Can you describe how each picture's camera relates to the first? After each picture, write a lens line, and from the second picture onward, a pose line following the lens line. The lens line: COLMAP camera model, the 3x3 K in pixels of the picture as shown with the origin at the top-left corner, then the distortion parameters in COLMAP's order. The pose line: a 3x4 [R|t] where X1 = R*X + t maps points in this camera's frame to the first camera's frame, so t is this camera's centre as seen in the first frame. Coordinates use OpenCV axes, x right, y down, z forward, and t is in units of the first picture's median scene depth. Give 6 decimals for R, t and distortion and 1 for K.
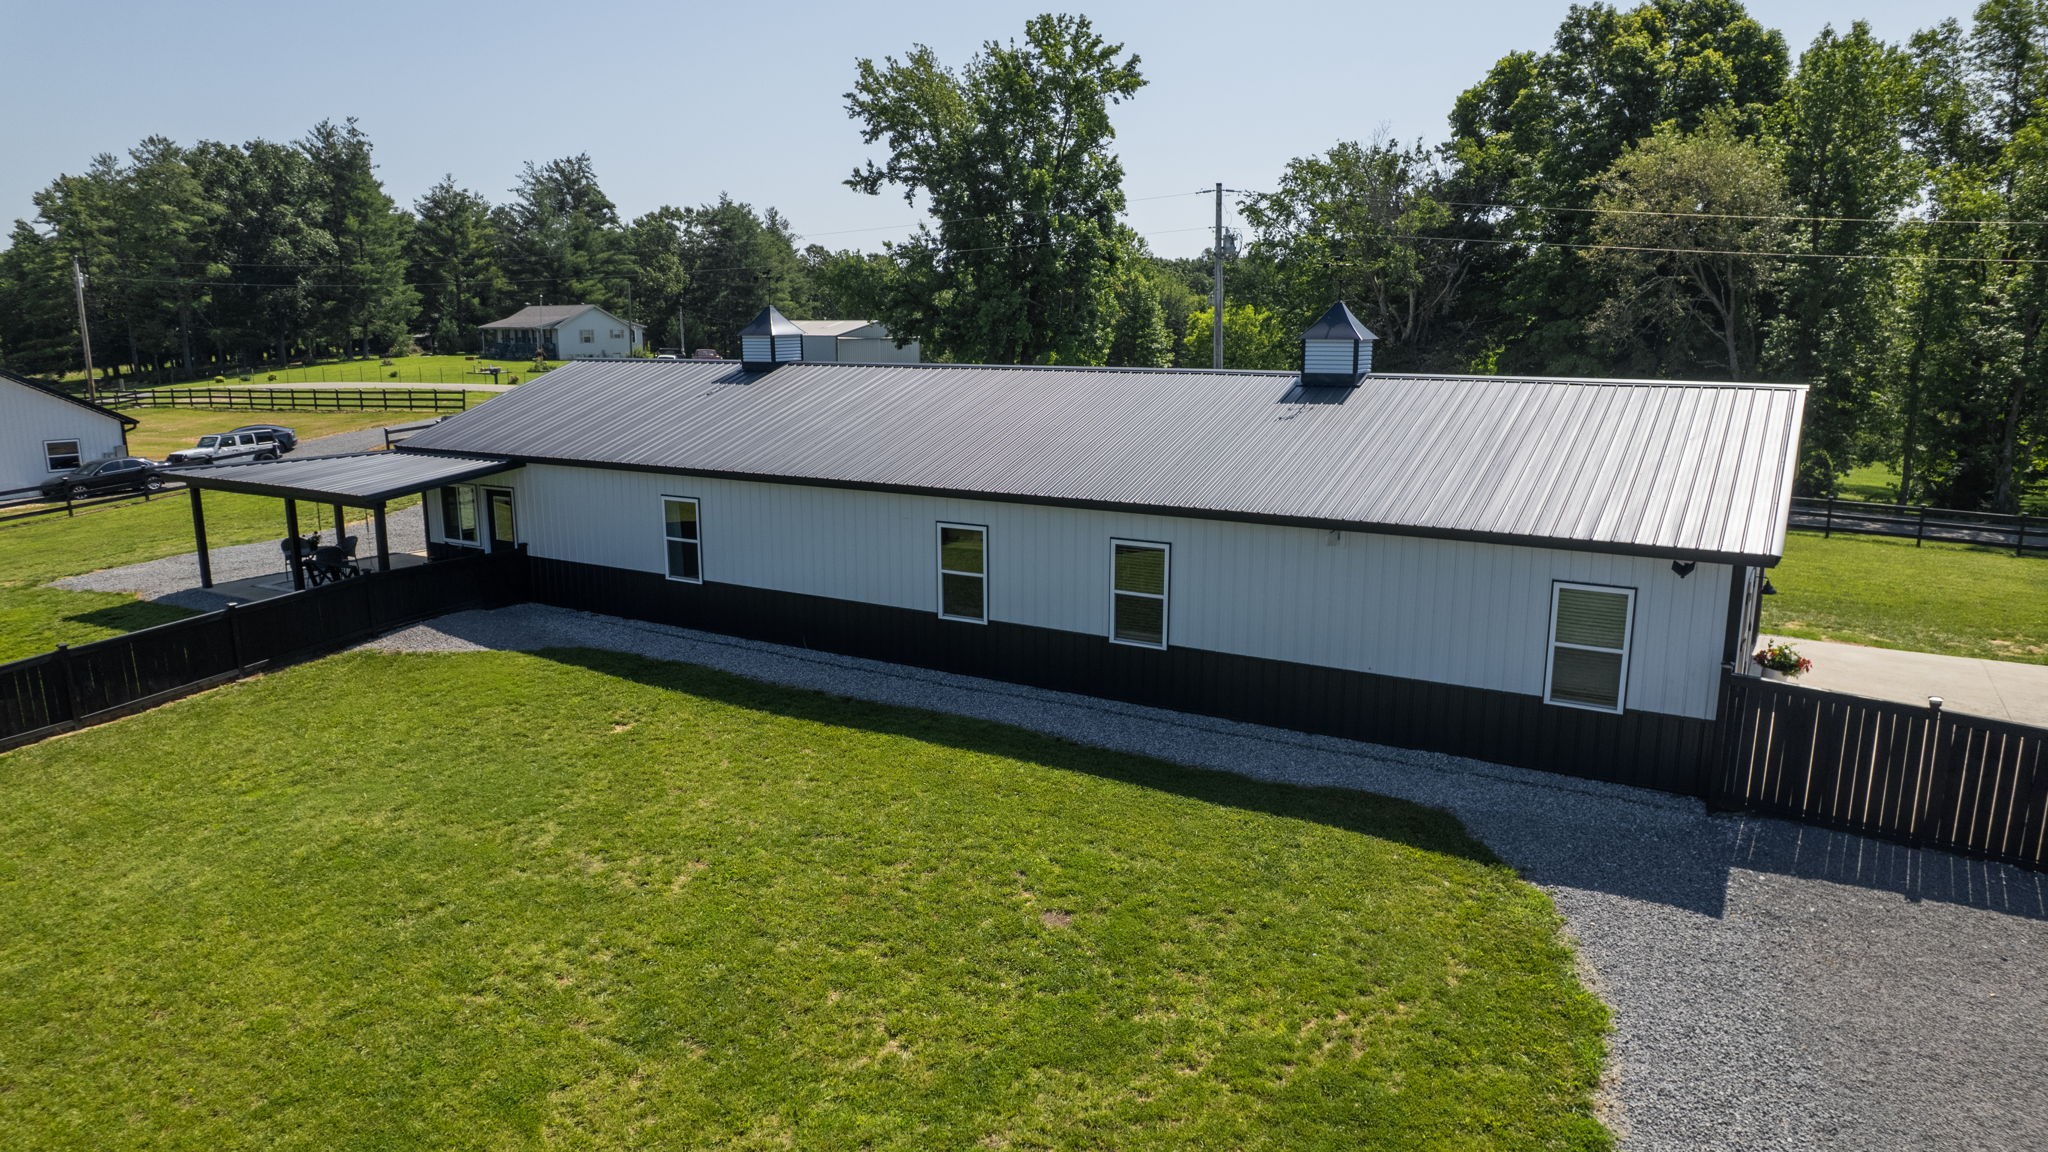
lens RADIAL K [[1306.3, 0, 1024.0], [0, 1306.3, 576.0], [0, 0, 1]] dist [-0.062172, 0.063987]
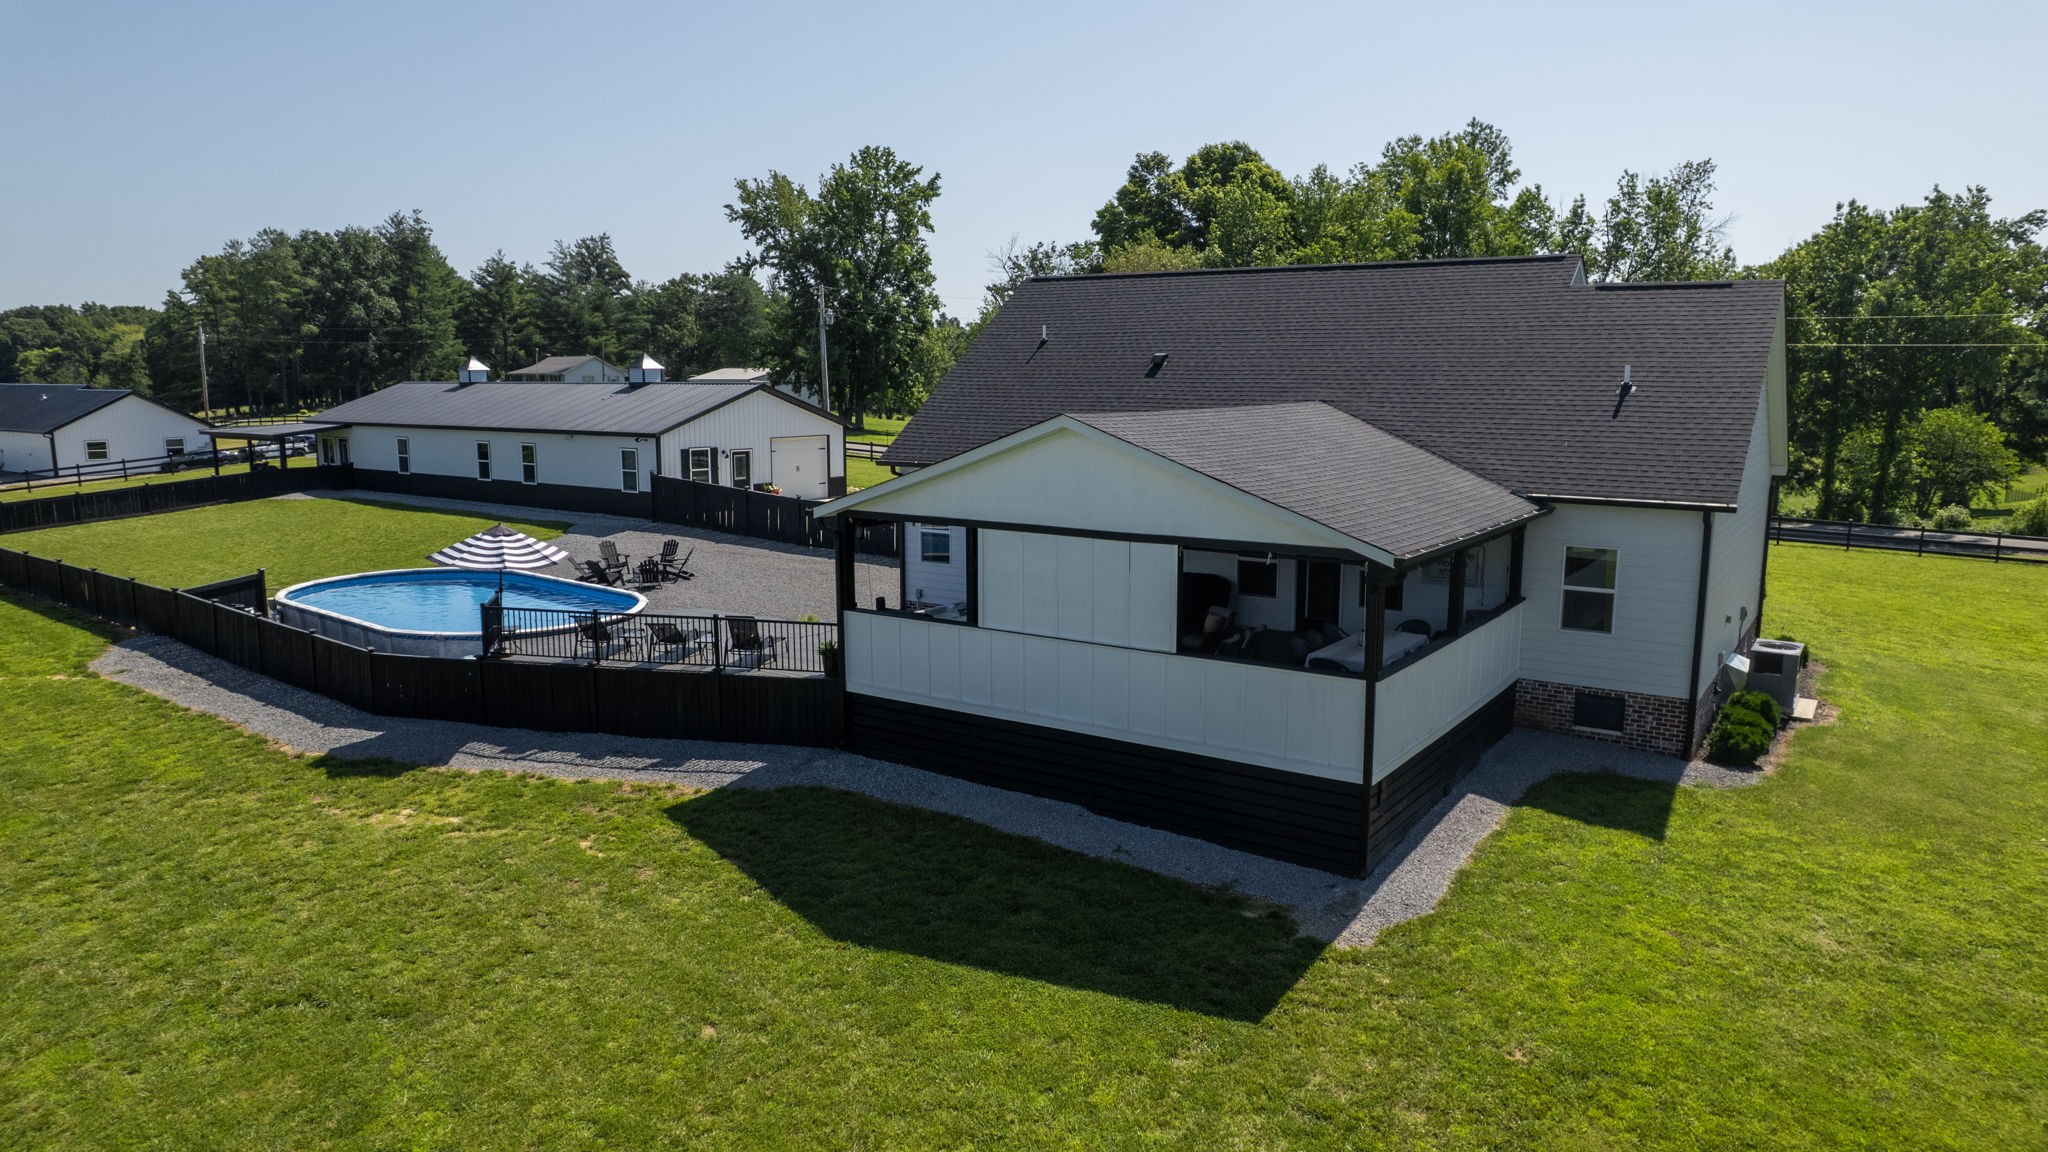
lens RADIAL K [[1306.3, 0, 1024.0], [0, 1306.3, 576.0], [0, 0, 1]] dist [-0.062172, 0.063987]
pose [[0.997073, 0.012359, -0.075452, 0.183345], [-0.015217, 0.999184, -0.037421, 0.045991], [0.074928, 0.038459, 0.996447, -0.219175]]
